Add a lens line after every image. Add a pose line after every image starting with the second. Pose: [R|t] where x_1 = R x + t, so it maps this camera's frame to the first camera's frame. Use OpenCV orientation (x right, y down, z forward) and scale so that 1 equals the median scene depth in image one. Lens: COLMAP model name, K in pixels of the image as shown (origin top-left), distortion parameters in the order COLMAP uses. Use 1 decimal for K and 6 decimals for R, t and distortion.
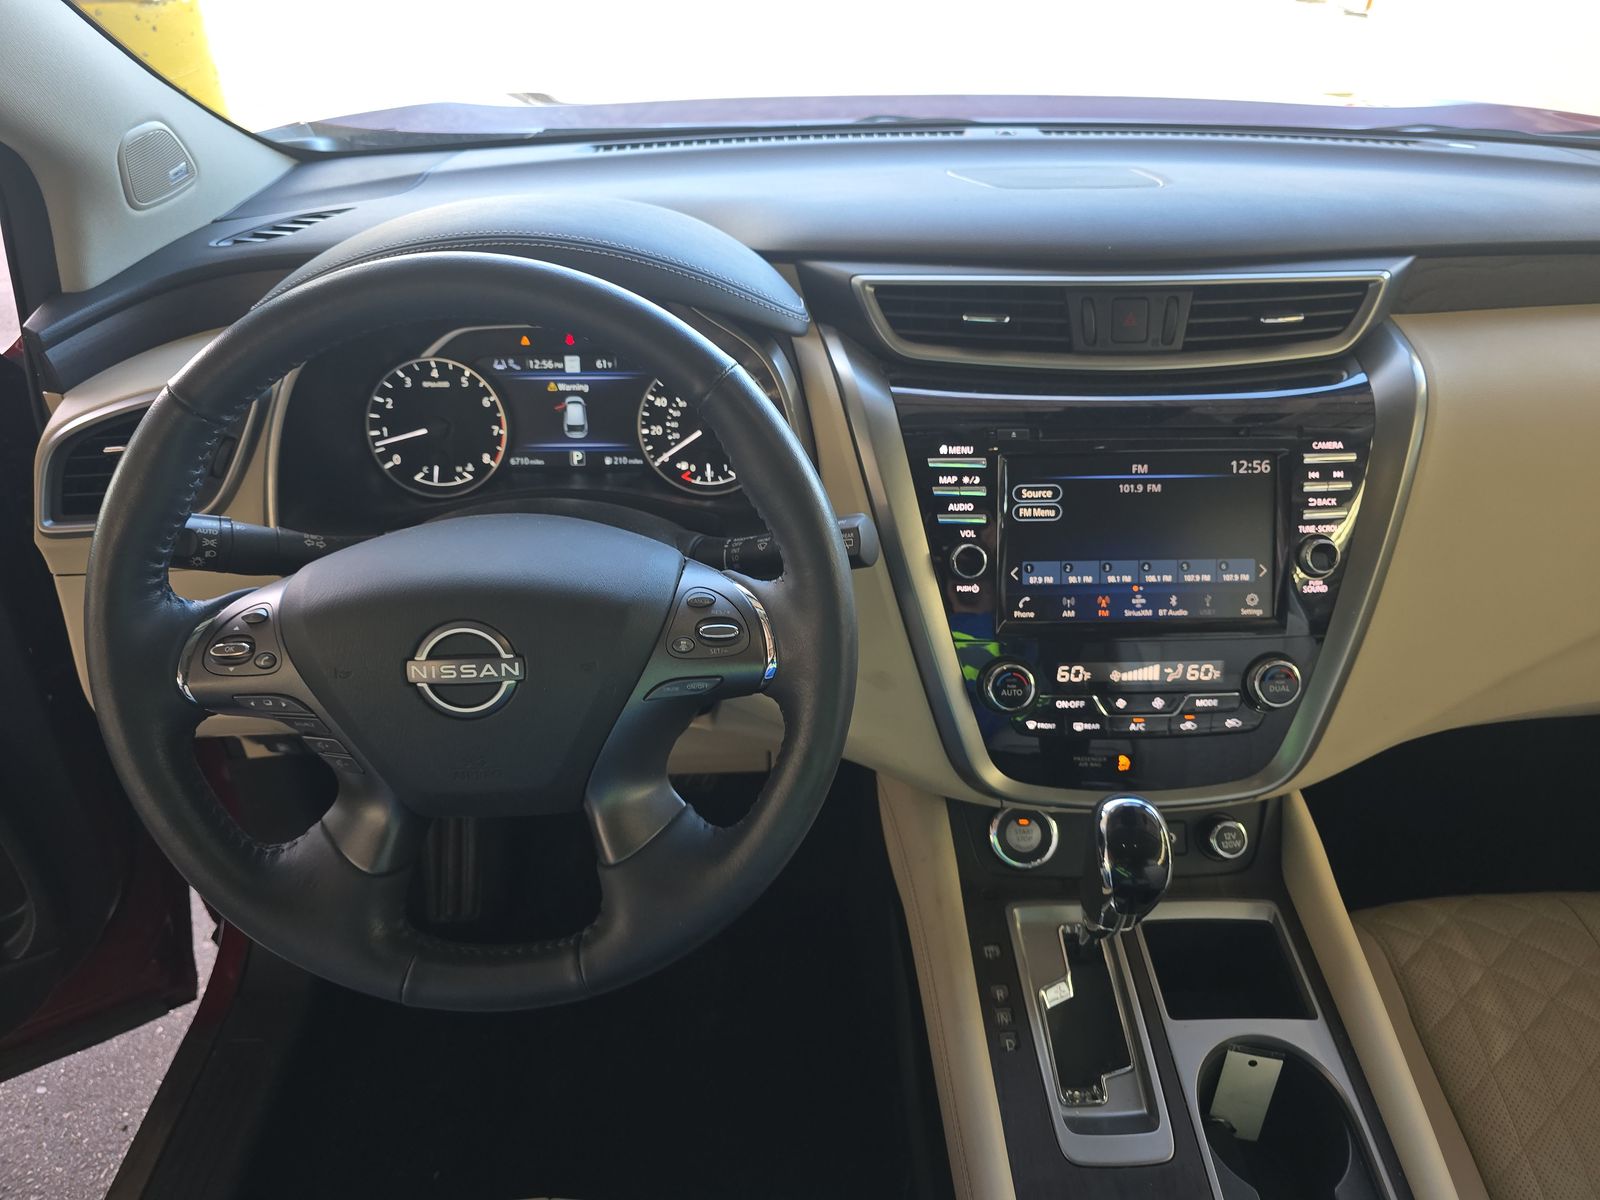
lens RADIAL K [[1082.7, 0, 800.6], [0, 1082.7, 597.3], [0, 0, 1]] dist [0.031910, -0.029119]
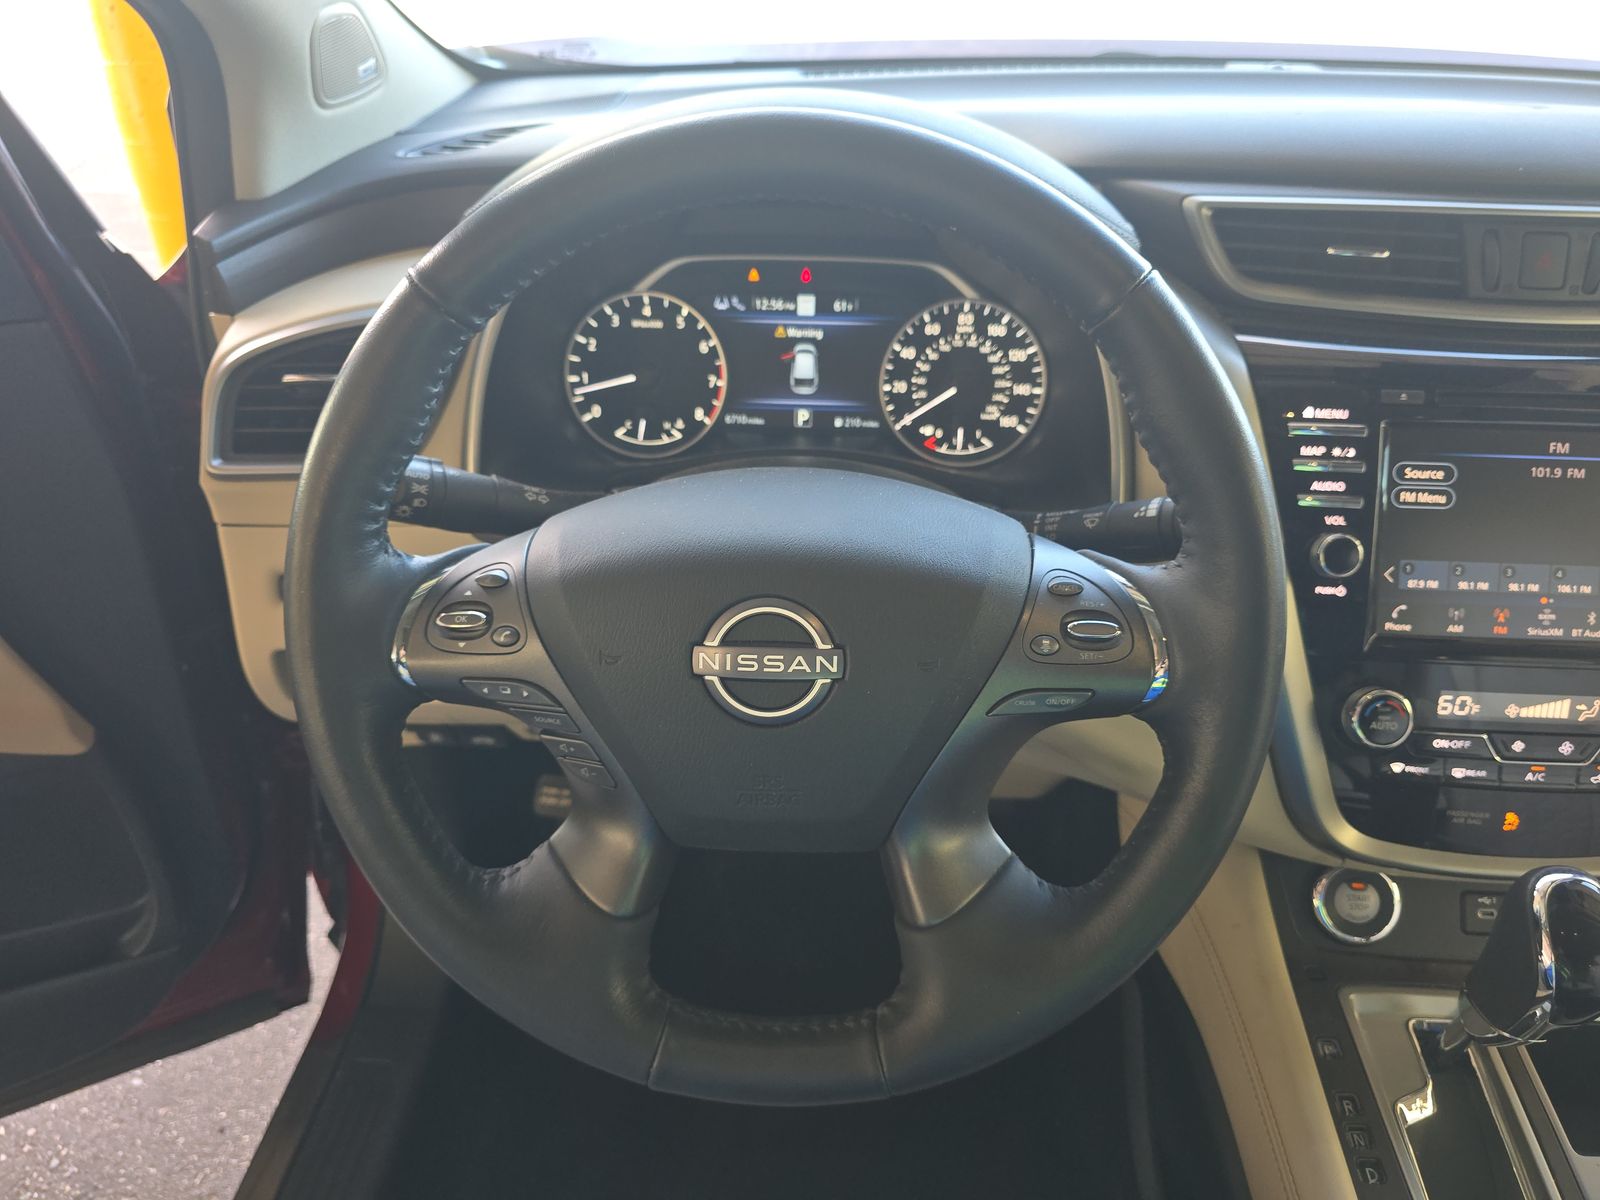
lens RADIAL K [[1082.7, 0, 792.3], [0, 1082.7, 596.8], [0, 0, 1]] dist [0.031910, -0.029119]
pose [[0.996970, 0.047325, -0.061726, -0.182963], [-0.047507, 0.998870, -0.001475, 0.016041], [0.061587, 0.004403, 0.998092, 0.180795]]
